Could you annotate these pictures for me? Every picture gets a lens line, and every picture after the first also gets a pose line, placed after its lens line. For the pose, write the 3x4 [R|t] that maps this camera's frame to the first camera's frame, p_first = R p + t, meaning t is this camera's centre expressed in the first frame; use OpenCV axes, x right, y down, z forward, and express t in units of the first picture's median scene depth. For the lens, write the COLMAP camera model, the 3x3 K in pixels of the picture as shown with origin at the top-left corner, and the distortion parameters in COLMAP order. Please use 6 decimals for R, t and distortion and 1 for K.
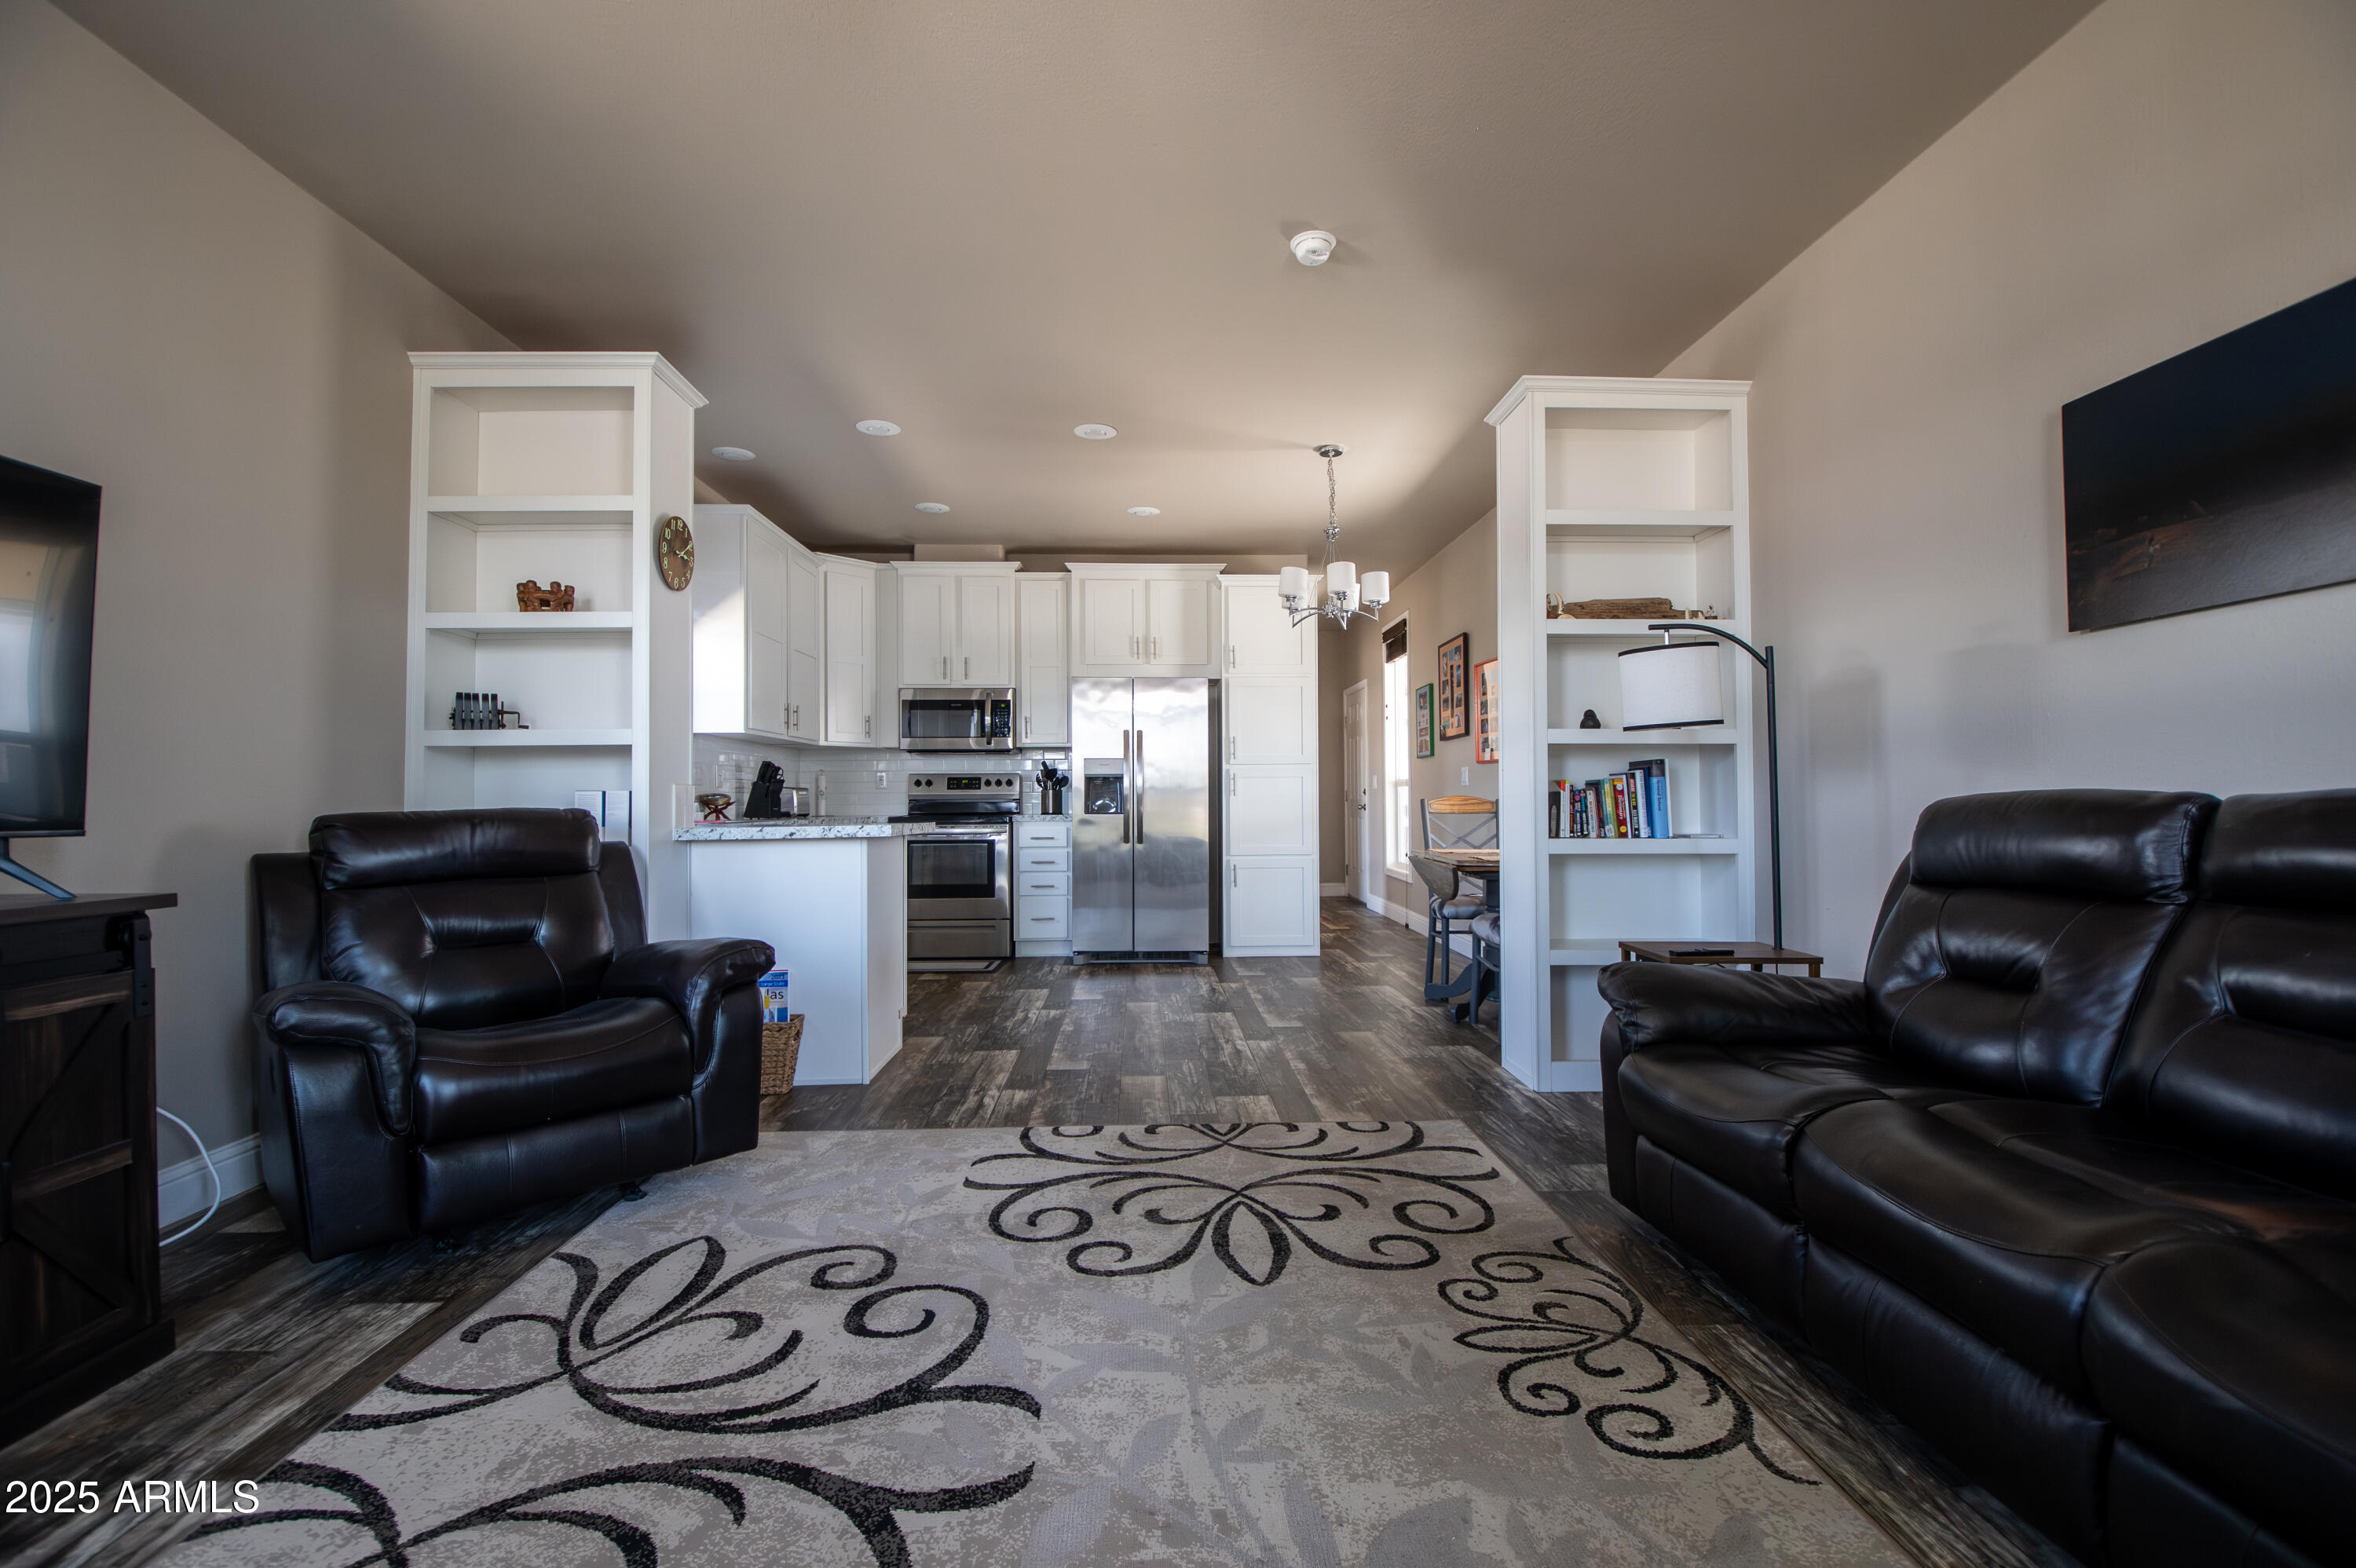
lens RADIAL K [[1071.5, 0, 1175.1], [0, 1071.5, 788.1], [0, 0, 1]] dist [0.014568, -0.026406]
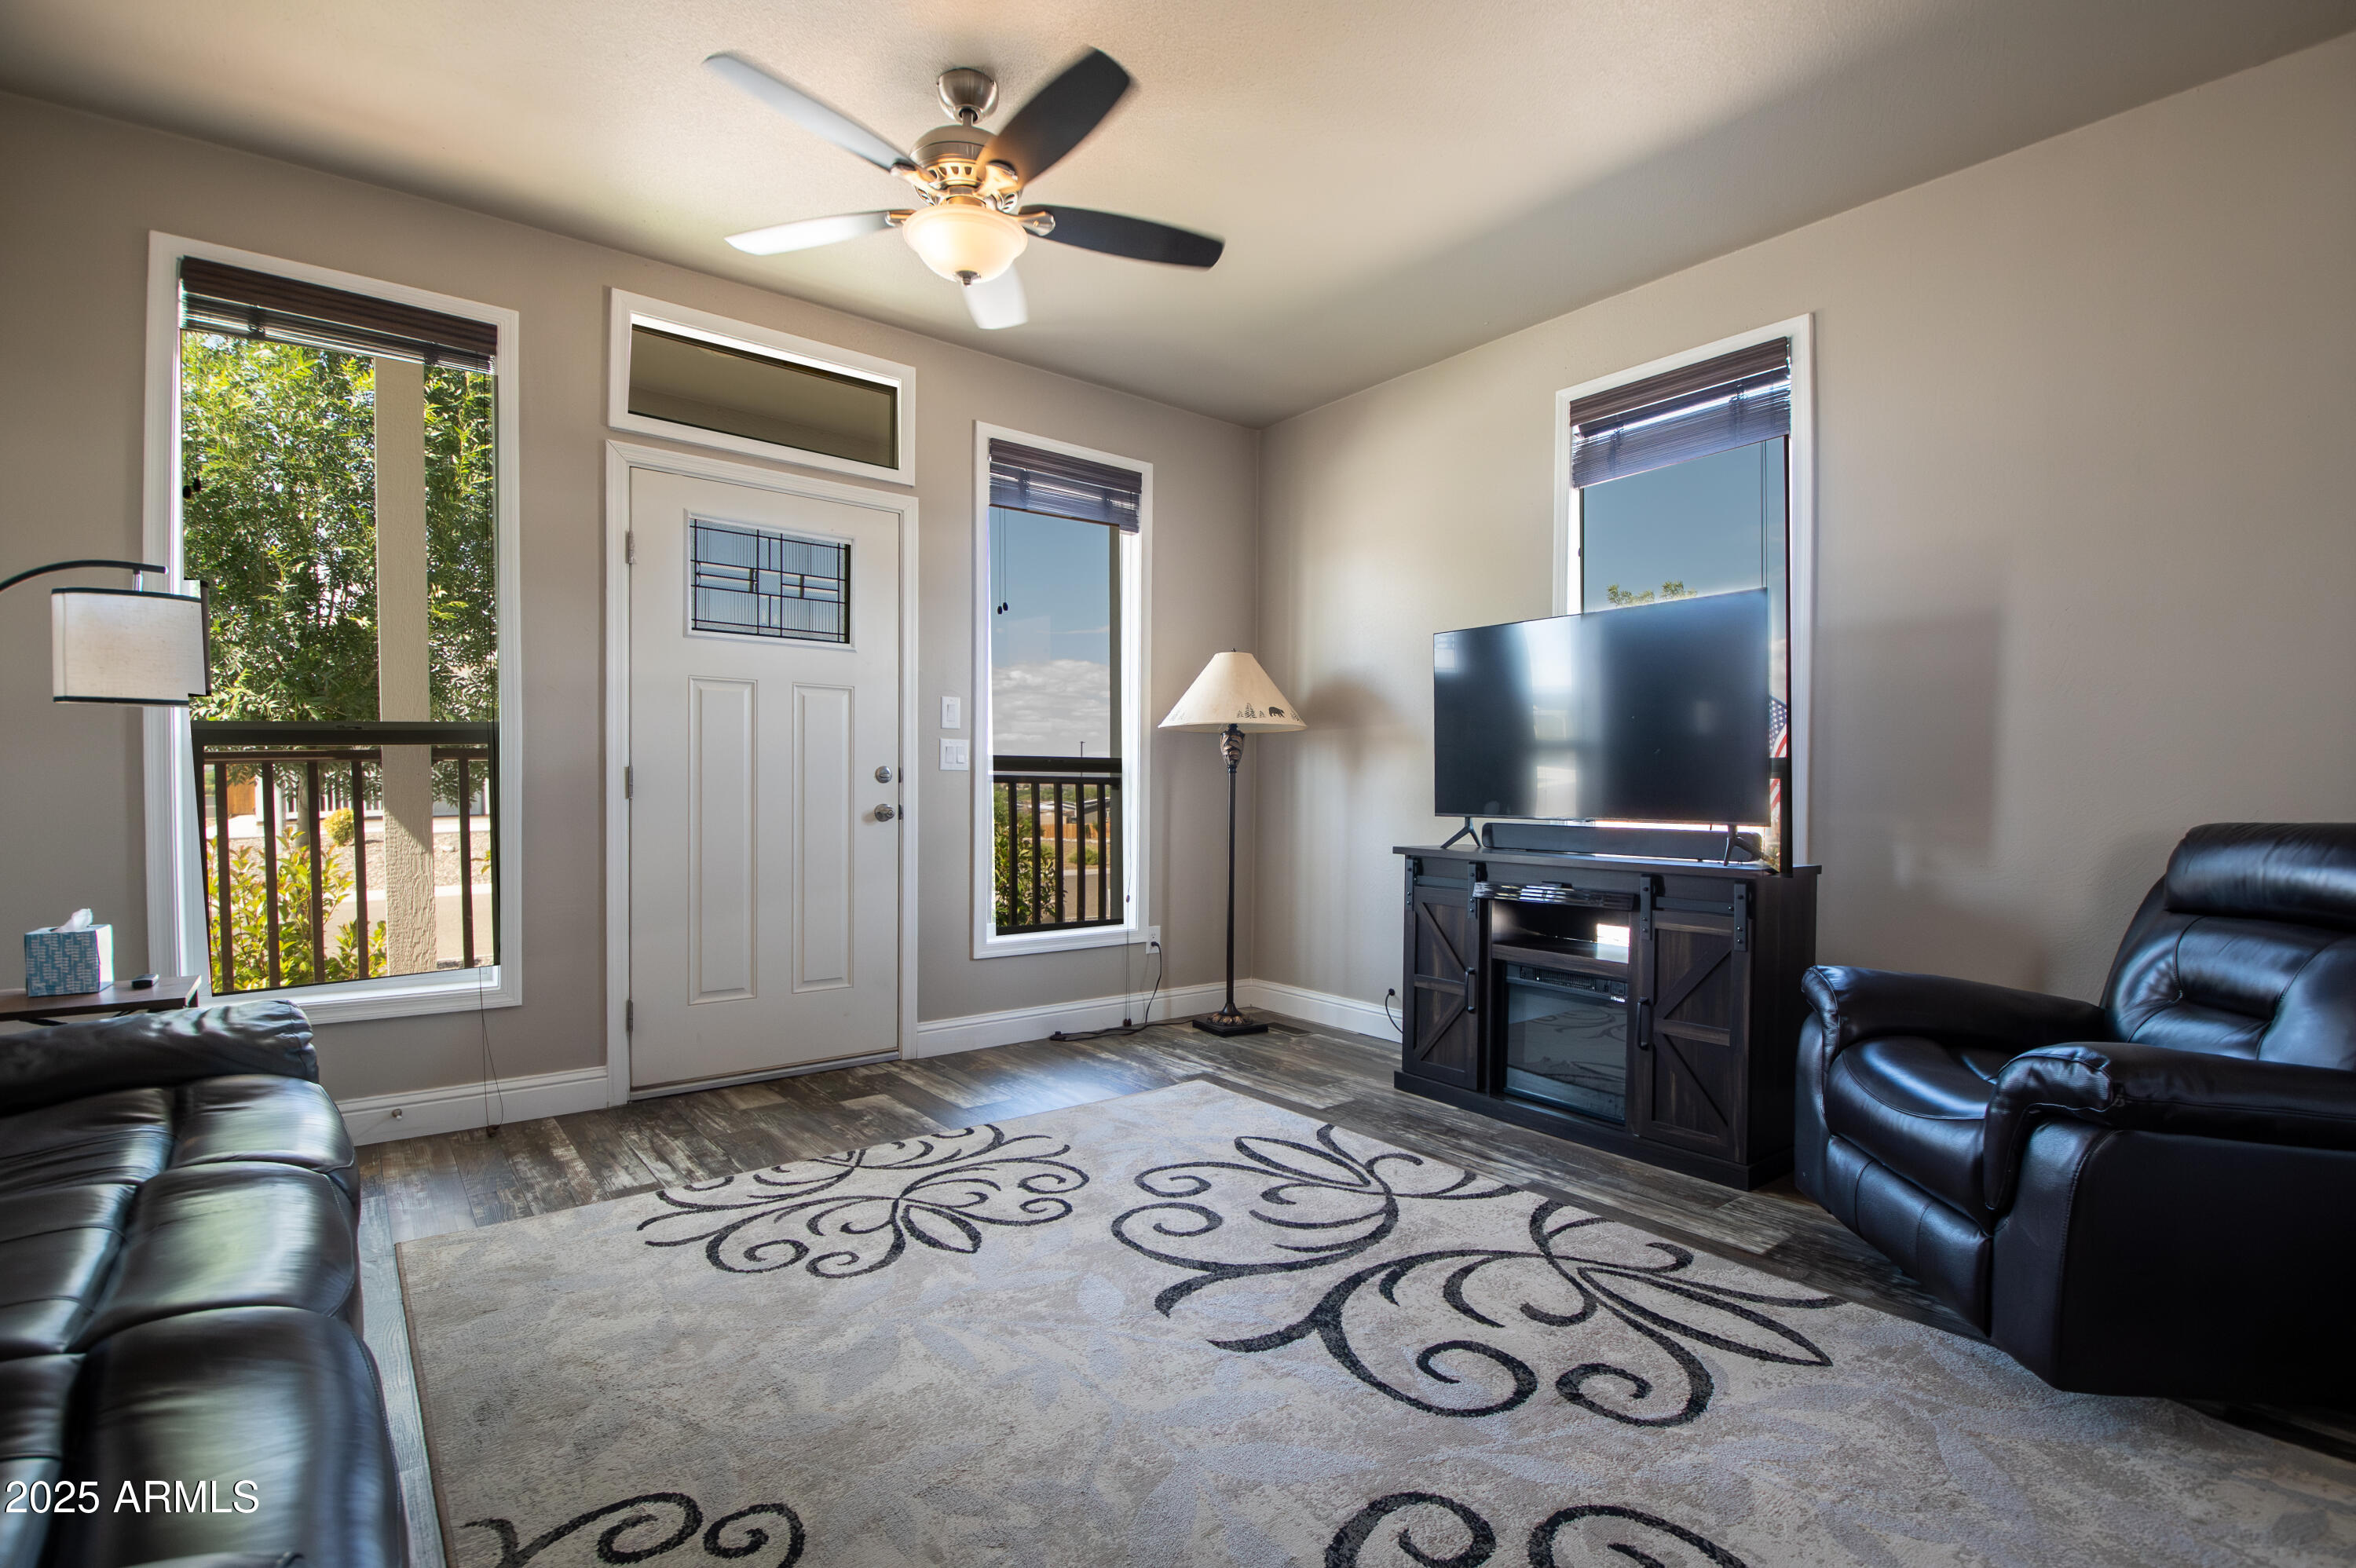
lens RADIAL K [[1035.0, 0, 1169.2], [0, 1035.0, 814.9], [0, 0, 1]] dist [0.000530, 0.000143]
pose [[-0.809272, 0.013459, -0.587280, 0.349404], [0.004205, 0.999845, 0.017120, 0.000334], [0.587419, 0.011385, -0.809203, 1.179465]]
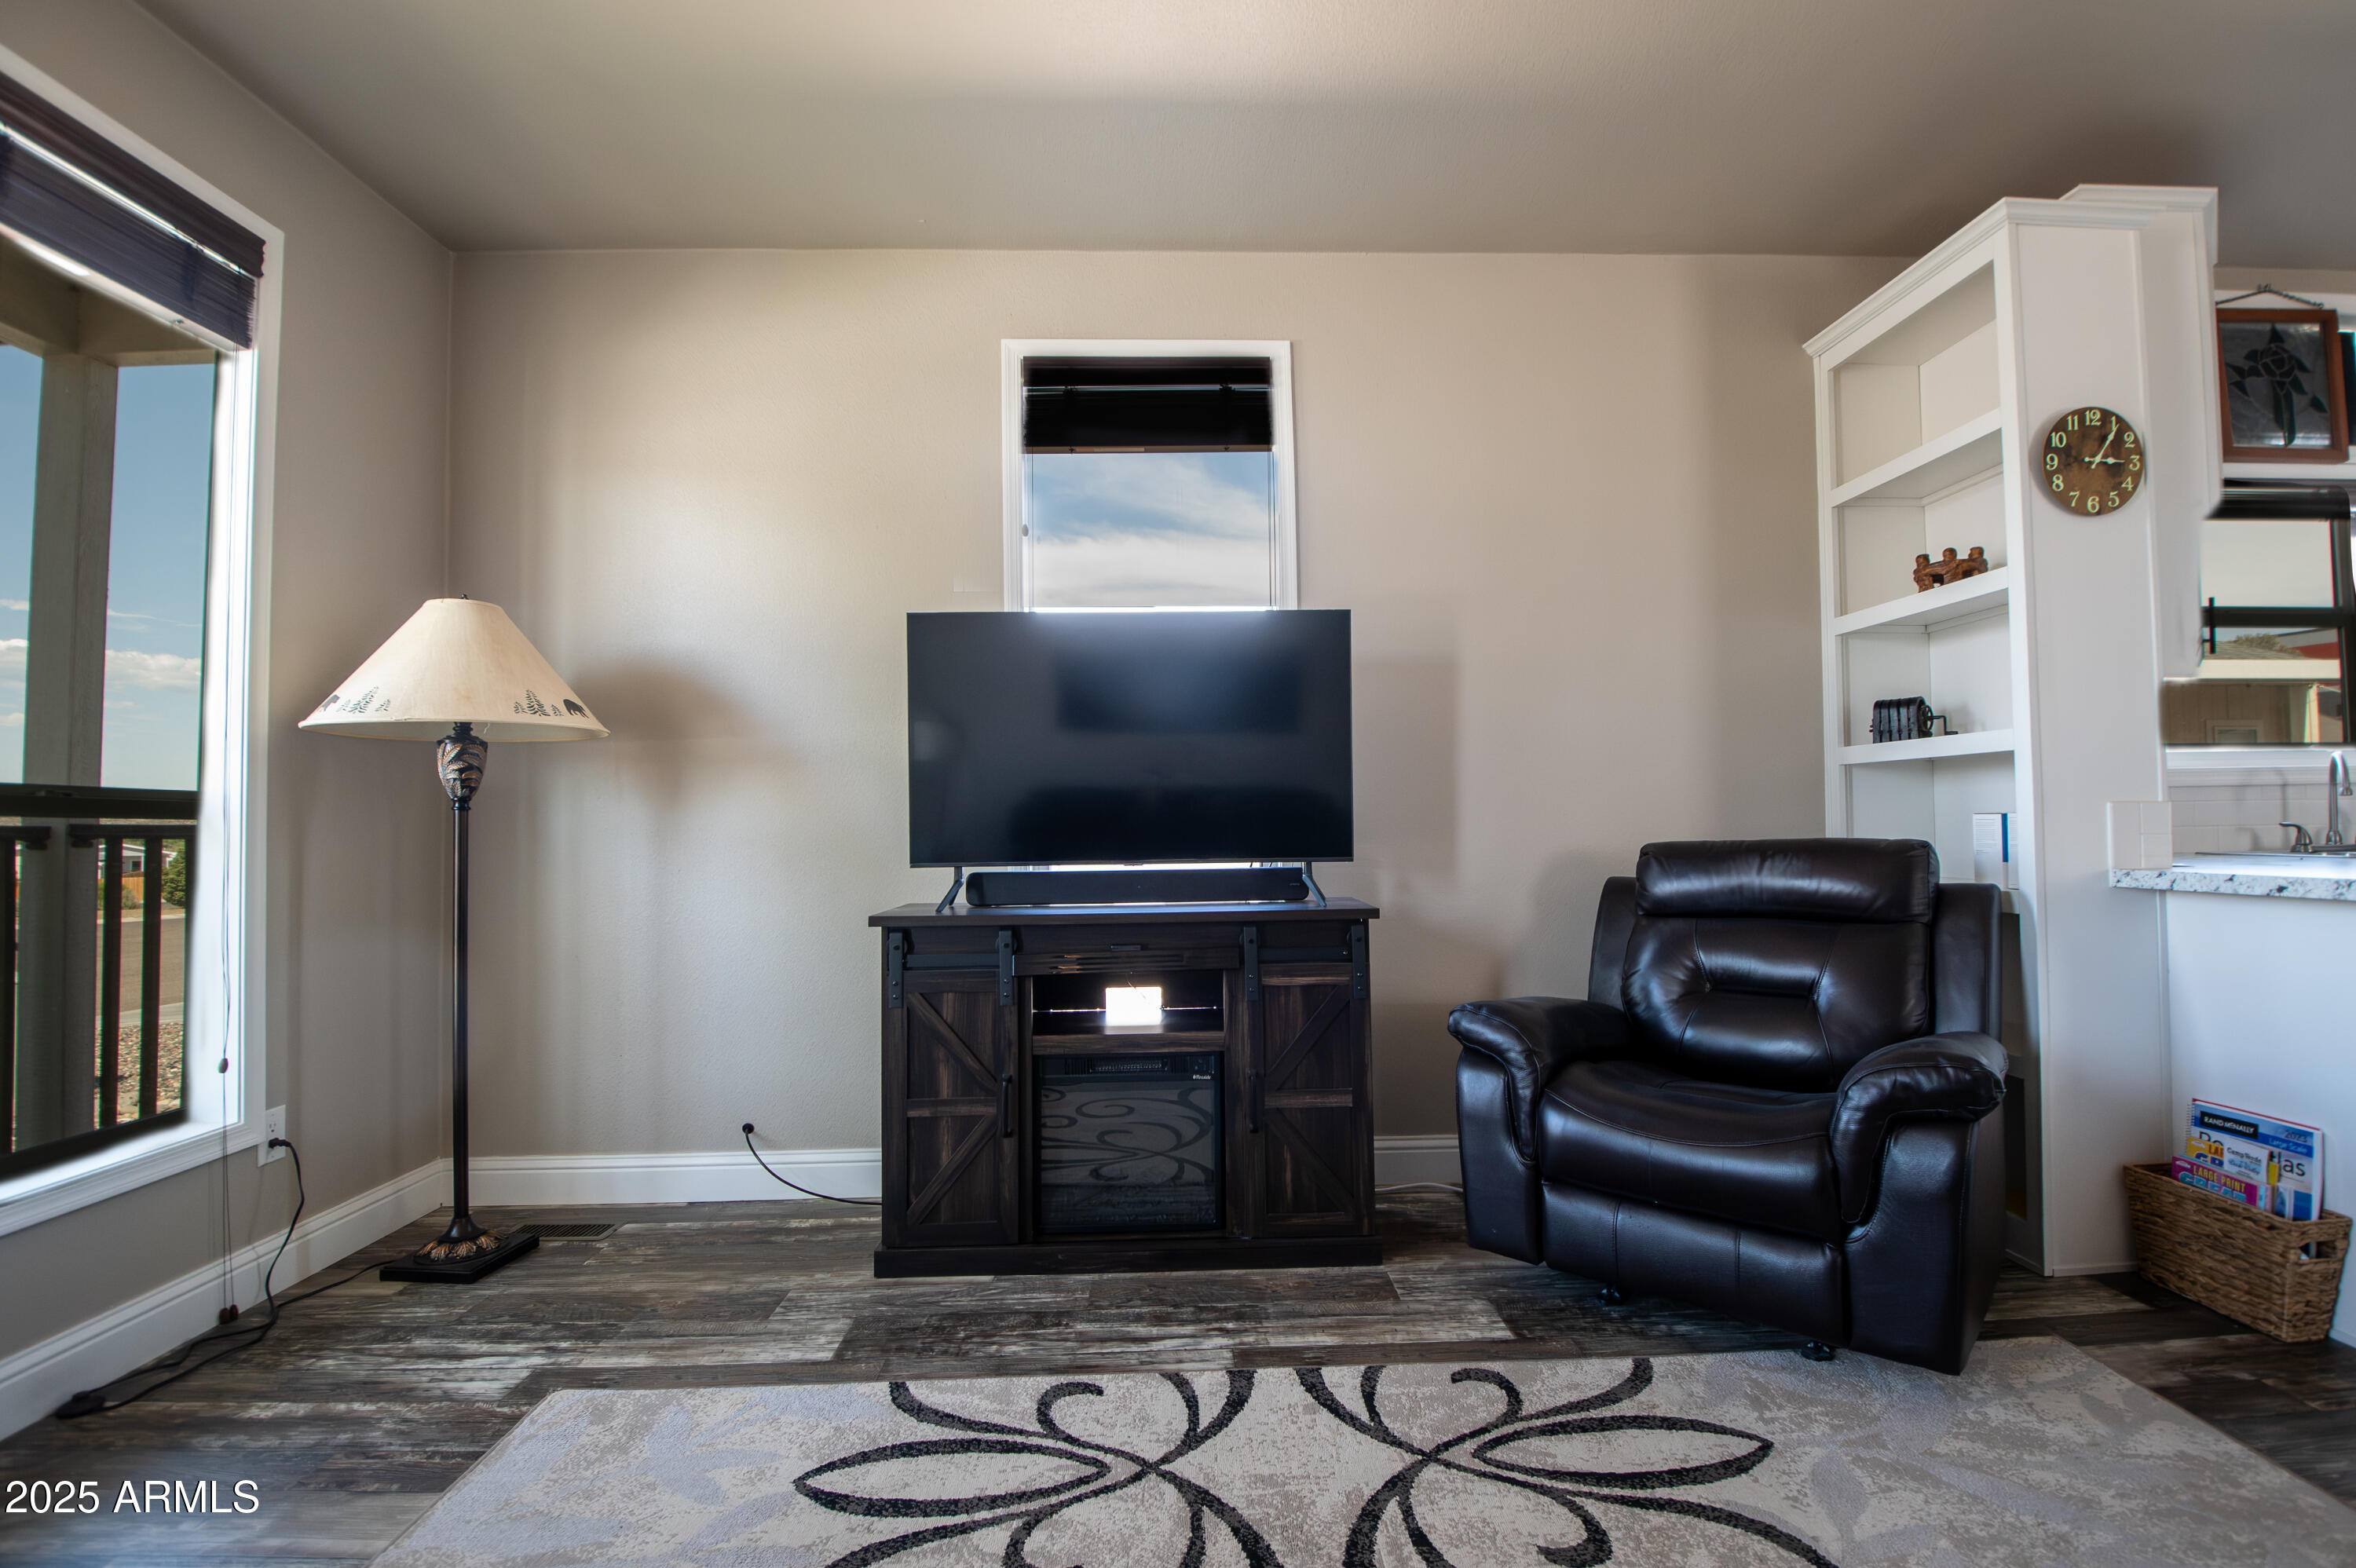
lens RADIAL K [[1071.5, 0, 1175.1], [0, 1071.5, 788.1], [0, 0, 1]] dist [0.014568, -0.026406]
pose [[-0.014323, -0.022848, -0.999636, 0.268227], [0.027839, 0.999342, -0.023240, -0.017257], [0.999510, -0.028162, -0.013677, 0.553013]]
